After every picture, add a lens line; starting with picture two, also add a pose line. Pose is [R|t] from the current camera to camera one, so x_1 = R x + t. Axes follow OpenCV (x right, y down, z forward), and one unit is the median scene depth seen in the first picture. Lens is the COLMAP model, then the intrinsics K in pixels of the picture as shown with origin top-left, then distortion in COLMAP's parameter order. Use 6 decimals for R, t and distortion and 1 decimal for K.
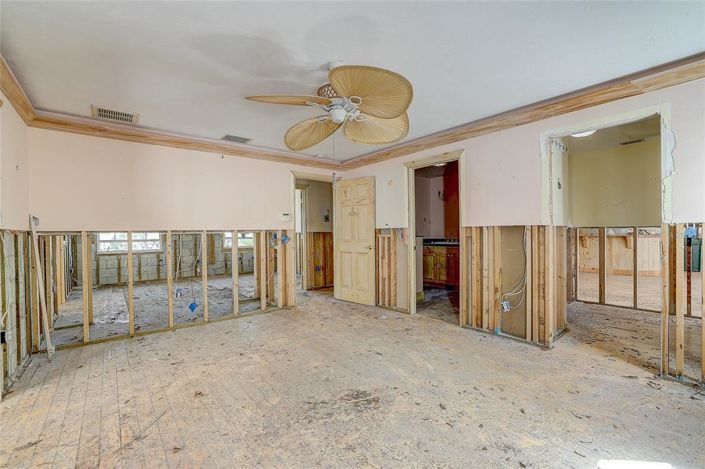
lens RADIAL K [[302.7, 0, 351.0], [0, 302.7, 234.8], [0, 0, 1]] dist [-0.046681, 0.016238]
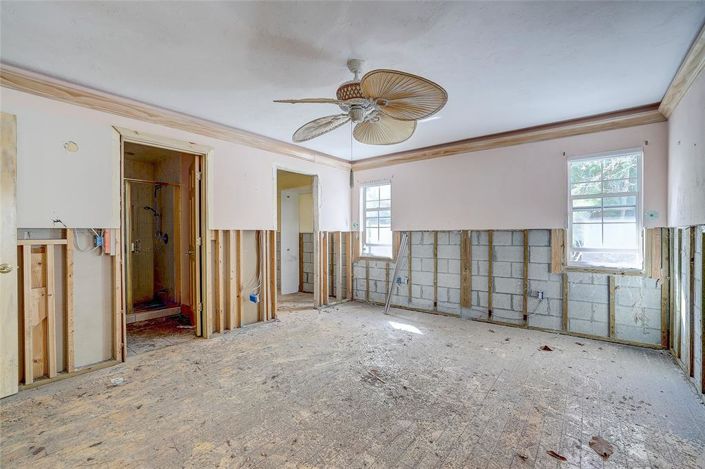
lens RADIAL K [[302.7, 0, 351.0], [0, 302.7, 234.8], [0, 0, 1]] dist [-0.046681, 0.016238]
pose [[-0.204929, 0.008957, 0.978736, -0.493004], [0.014318, 0.999879, -0.006152, 0.001008], [-0.978672, 0.012752, -0.205032, 0.601678]]
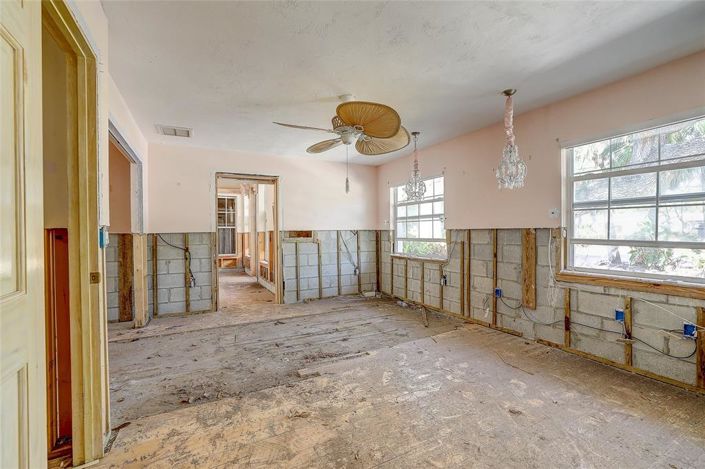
lens RADIAL K [[302.7, 0, 351.0], [0, 302.7, 234.8], [0, 0, 1]] dist [-0.046681, 0.016238]
pose [[-0.208287, 0.019716, -0.977869, -0.089486], [0.006122, 0.999803, 0.018854, -0.007438], [0.978049, -0.002059, -0.208367, 1.559724]]
